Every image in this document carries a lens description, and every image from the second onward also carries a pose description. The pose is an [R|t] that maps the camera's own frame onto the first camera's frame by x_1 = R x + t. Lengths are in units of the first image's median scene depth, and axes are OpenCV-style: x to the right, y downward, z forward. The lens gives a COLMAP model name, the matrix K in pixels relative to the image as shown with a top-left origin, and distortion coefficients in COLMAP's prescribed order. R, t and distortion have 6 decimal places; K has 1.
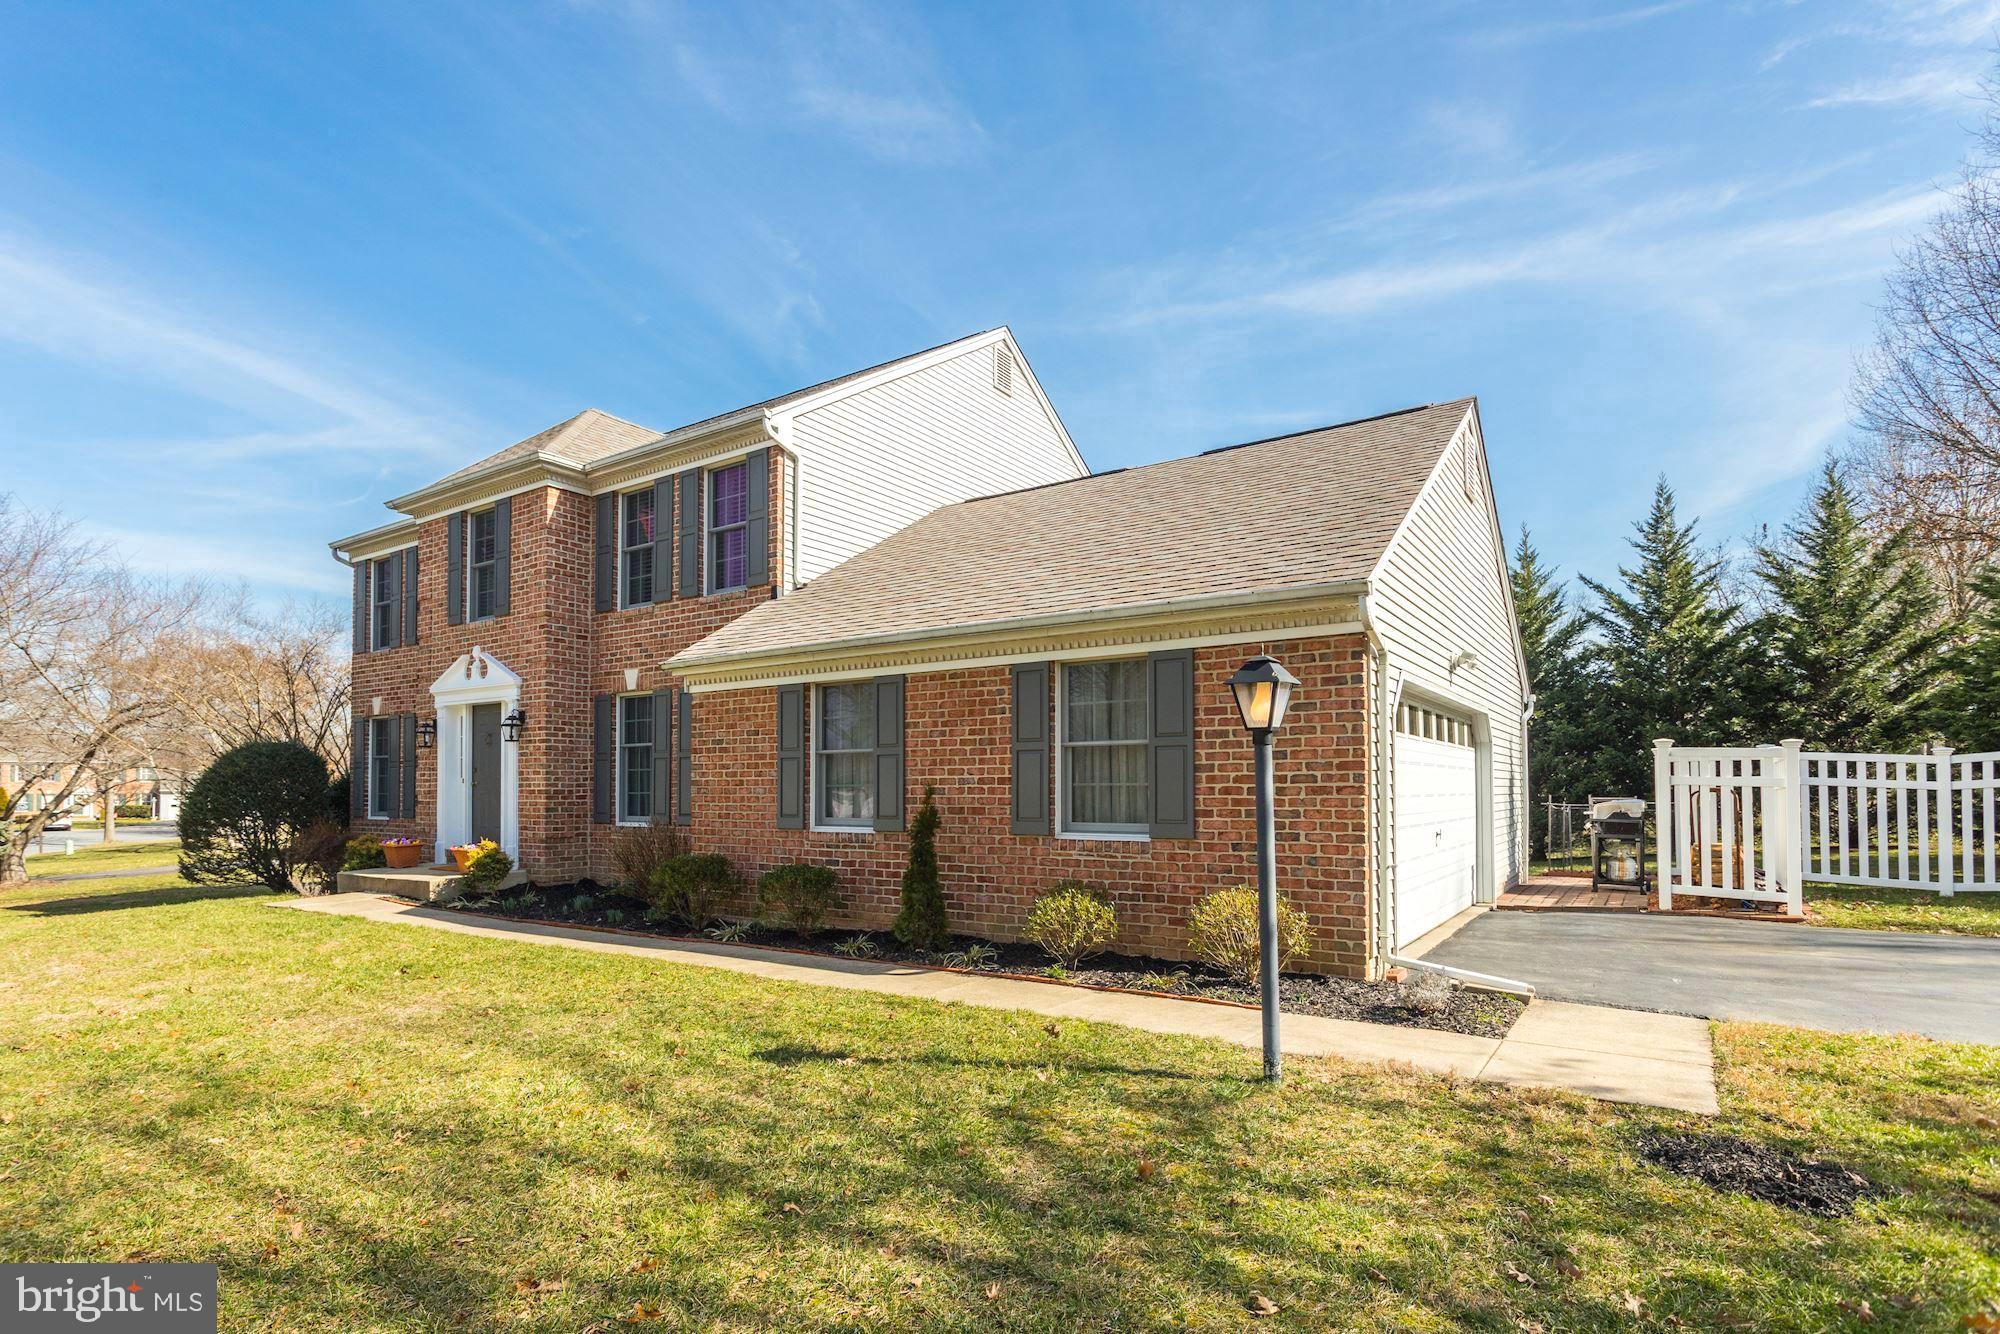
lens RADIAL K [[992.1, 0, 1000.6], [0, 992.1, 766.7], [0, 0, 1]] dist [0.003236, 0.000374]
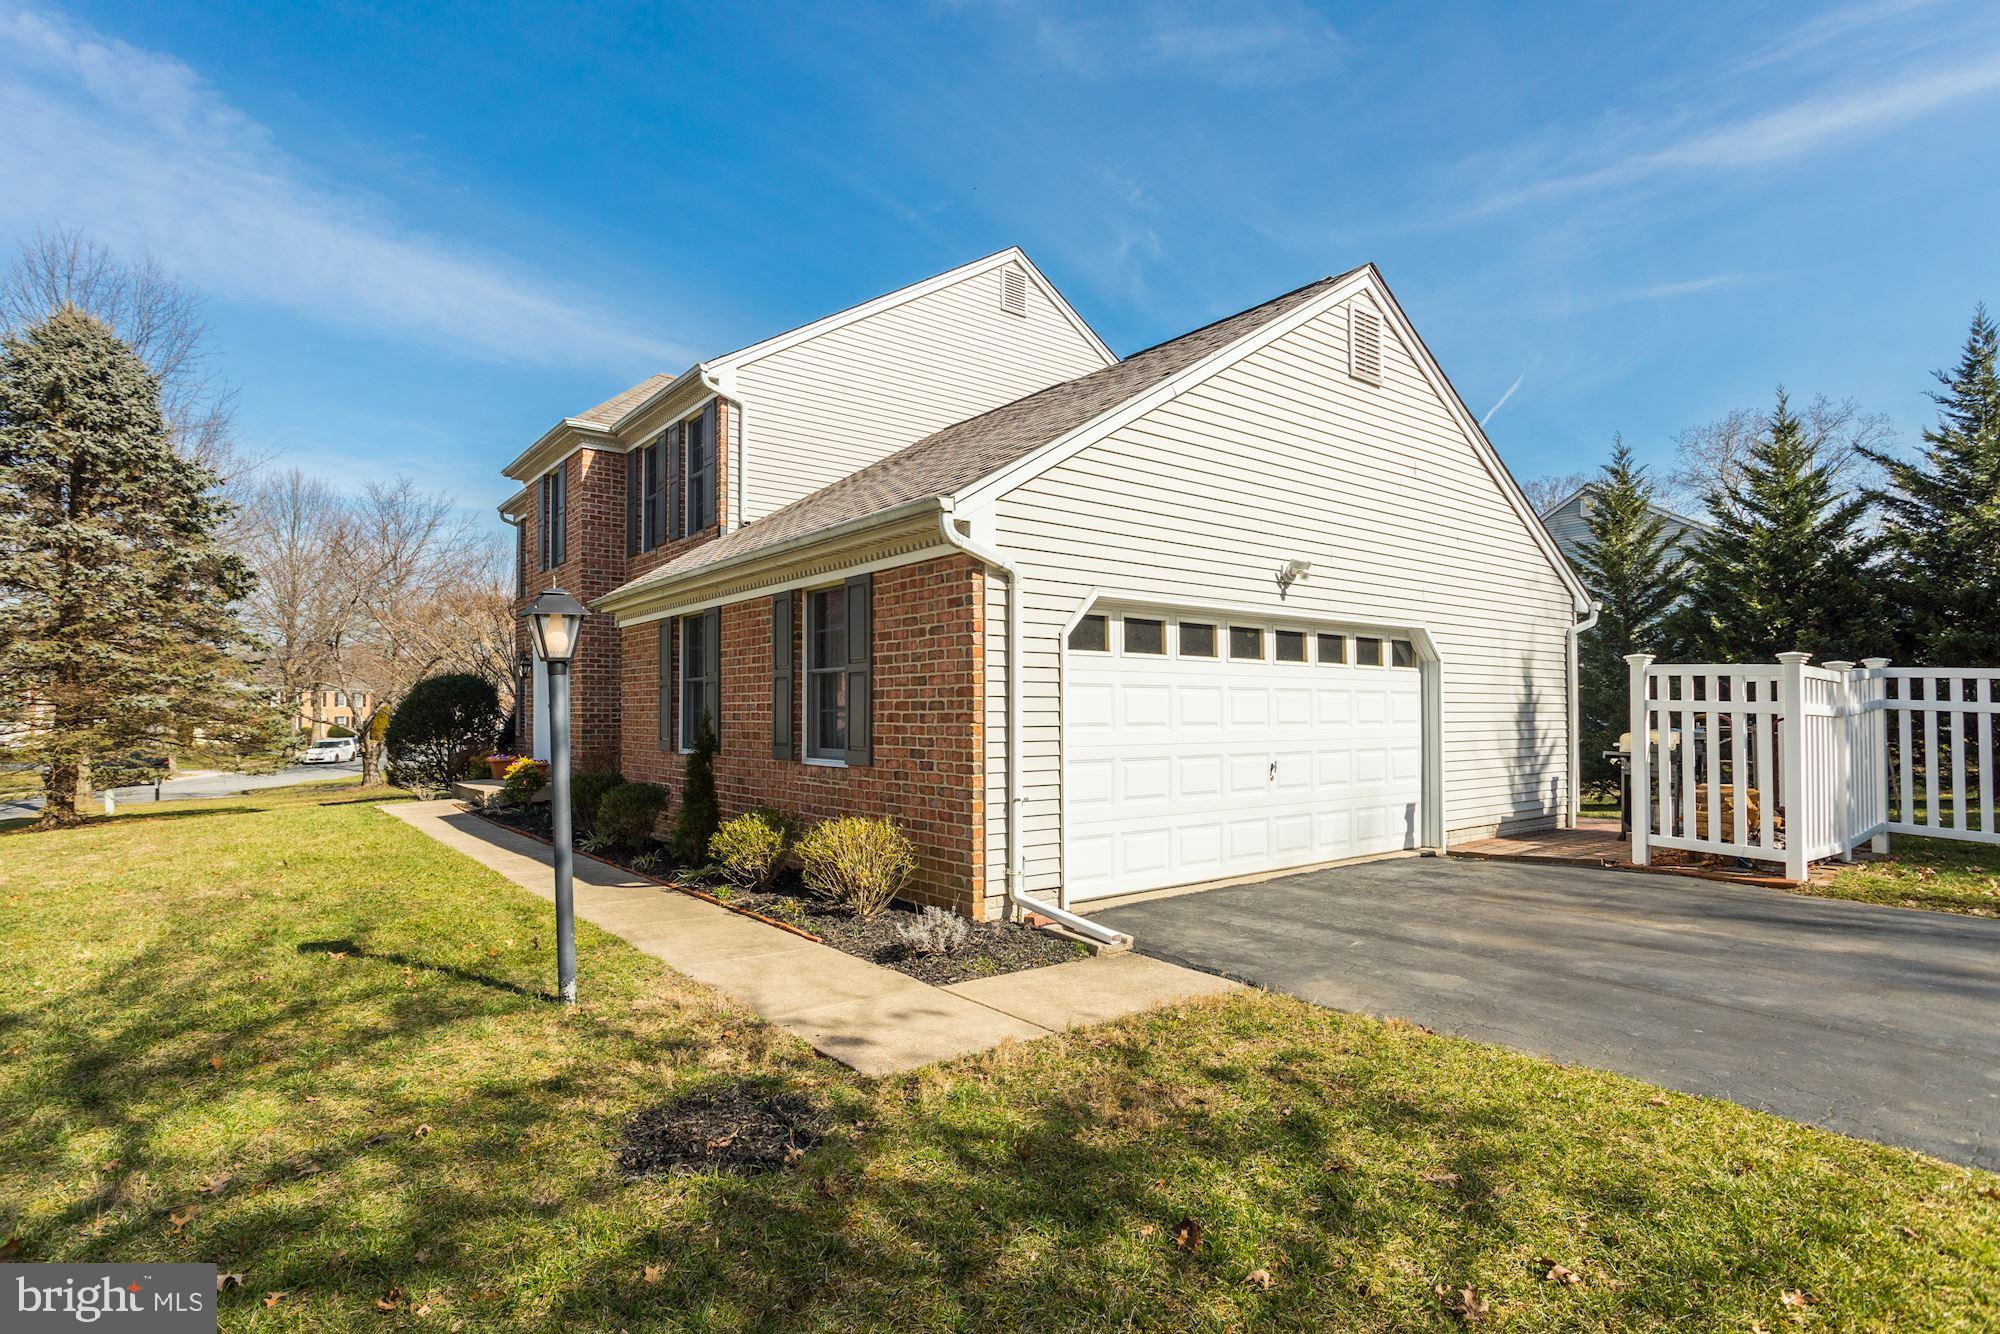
lens RADIAL K [[999.3, 0, 1000.4], [0, 999.3, 691.7], [0, 0, 1]] dist [-0.000440, 0.006392]
pose [[0.951566, -0.004967, -0.307406, 0.441217], [0.005567, 0.999984, 0.001075, -0.001189], [0.307396, -0.002734, 0.951578, 0.066452]]
